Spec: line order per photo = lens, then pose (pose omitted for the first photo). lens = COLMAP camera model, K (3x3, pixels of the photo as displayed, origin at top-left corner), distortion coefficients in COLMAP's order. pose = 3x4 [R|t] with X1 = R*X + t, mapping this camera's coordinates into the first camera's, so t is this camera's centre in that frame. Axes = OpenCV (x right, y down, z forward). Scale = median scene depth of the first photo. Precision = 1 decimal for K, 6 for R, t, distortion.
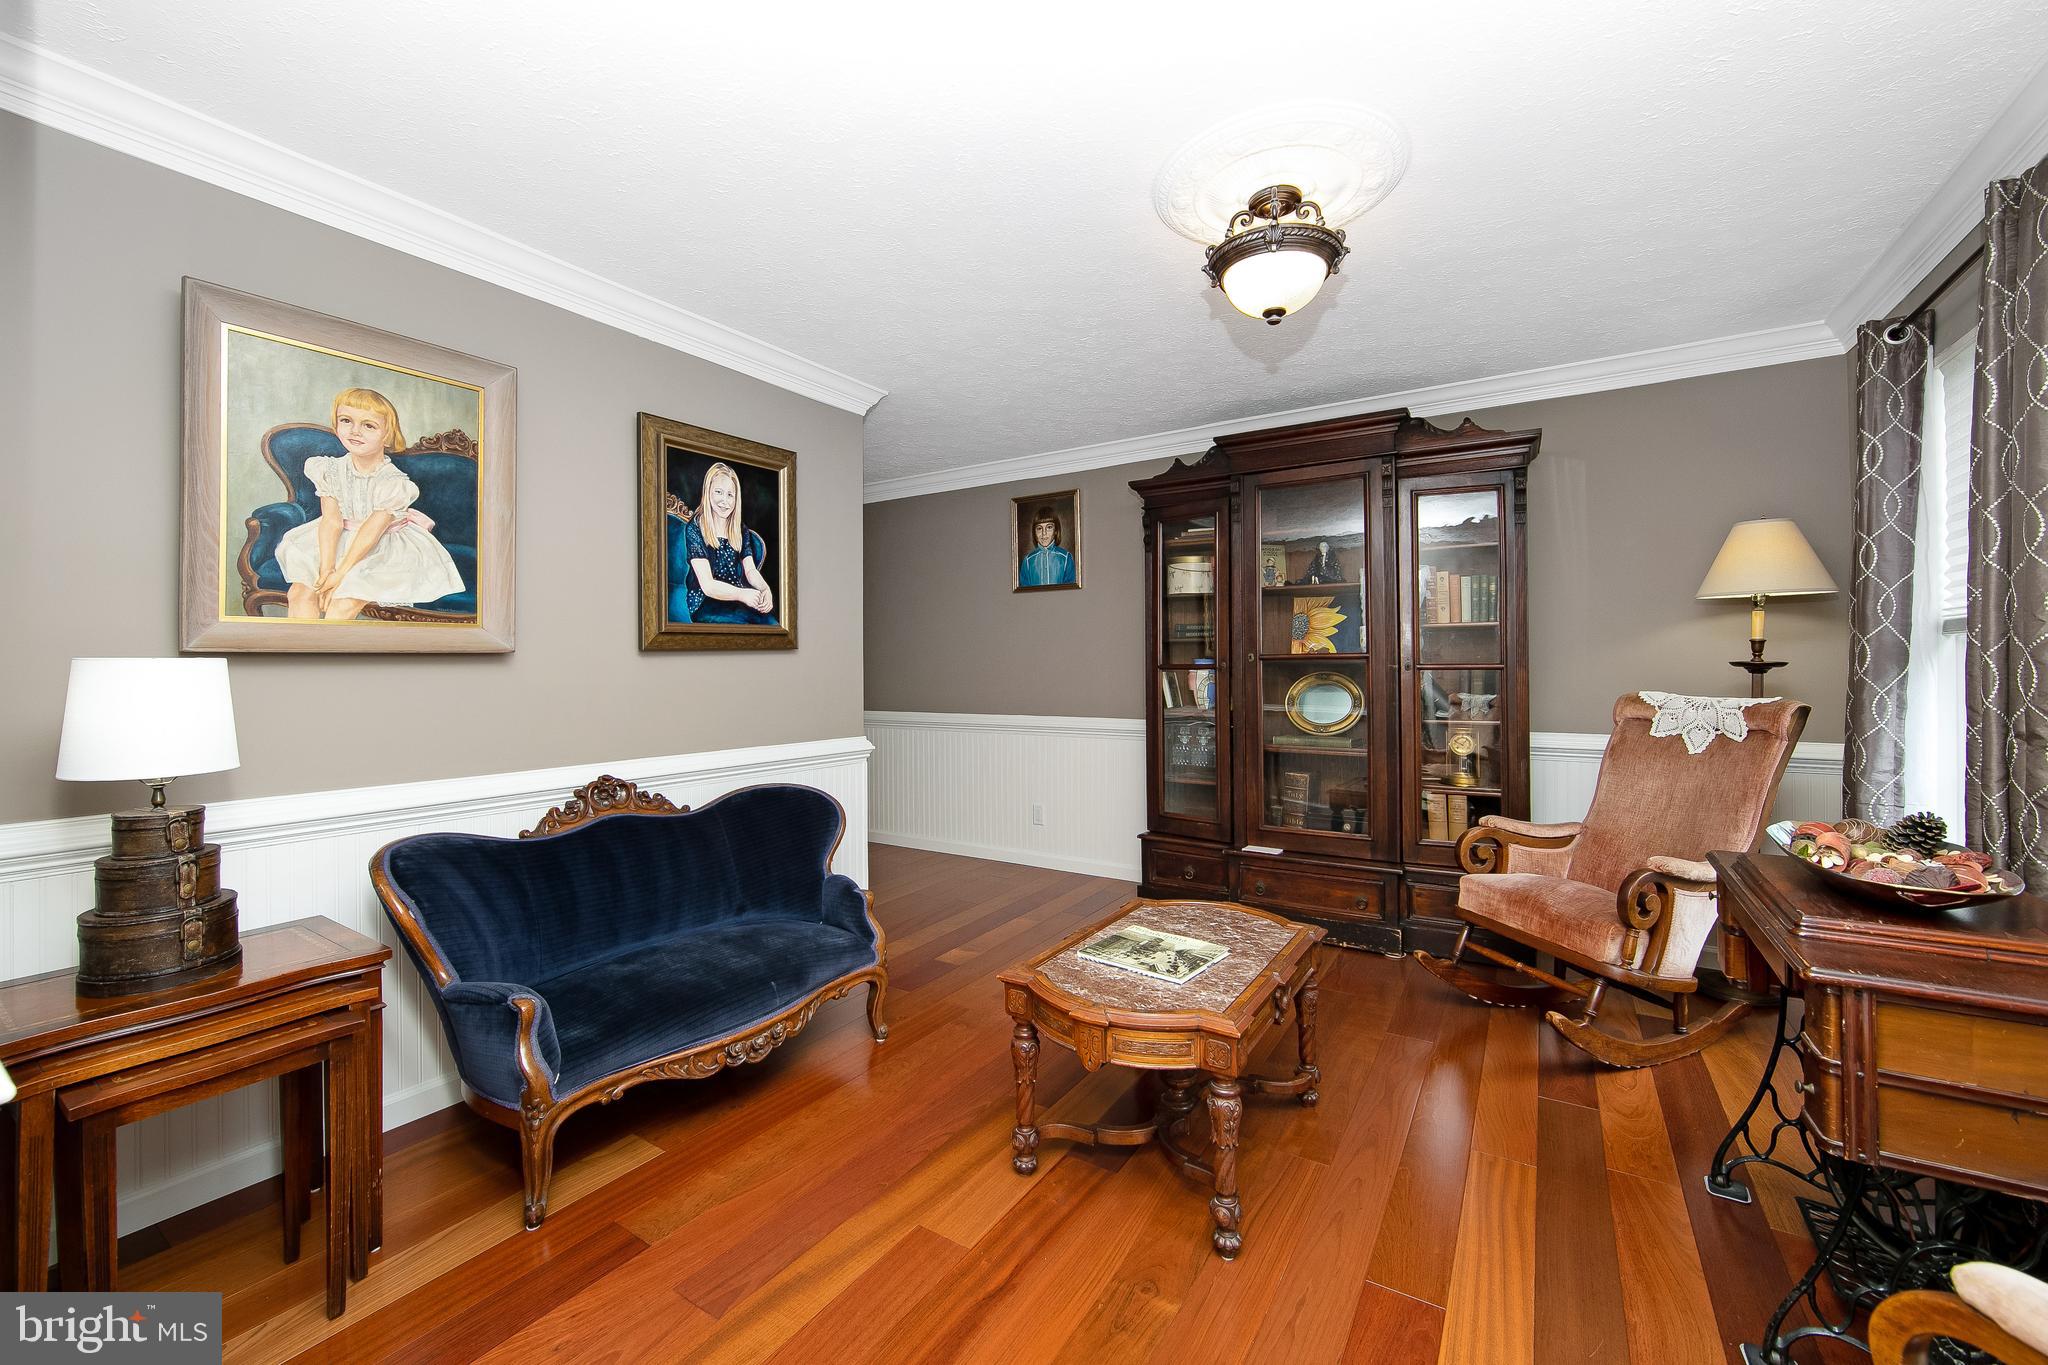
lens RADIAL K [[819.2, 0, 980.2], [0, 819.2, 653.9], [0, 0, 1]] dist [-0.012076, 0.002508]
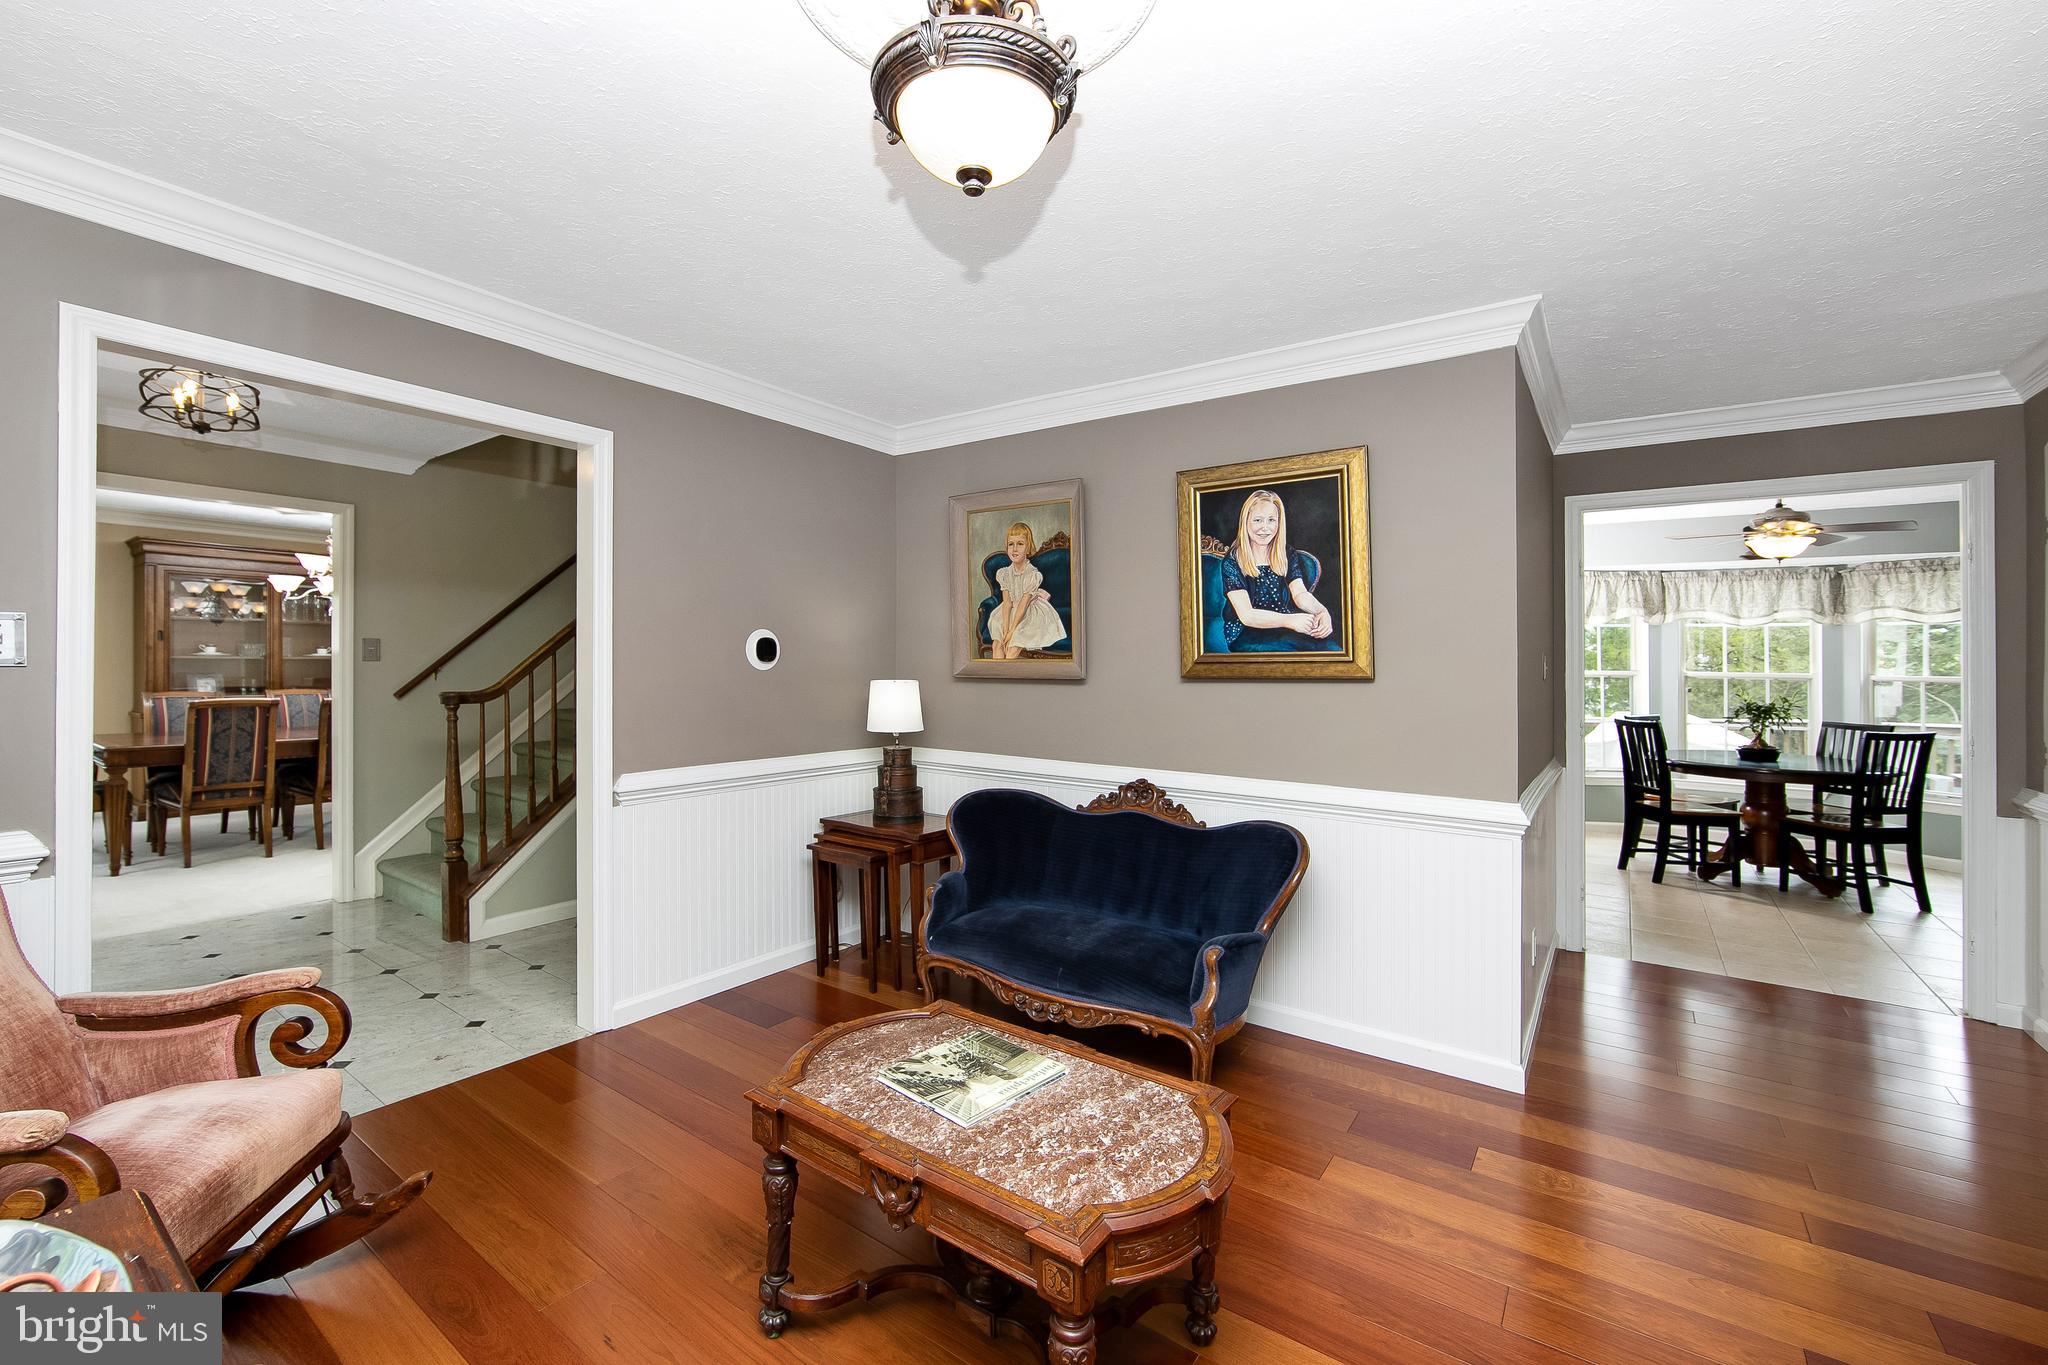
lens RADIAL K [[819.2, 0, 1011.3], [0, 819.2, 671.3], [0, 0, 1]] dist [-0.012076, 0.002508]
pose [[-0.002083, 0.013165, -0.999911, 0.877412], [0.000011, 0.999913, 0.013165, -0.034698], [0.999998, 0.000016, -0.002083, 0.903130]]
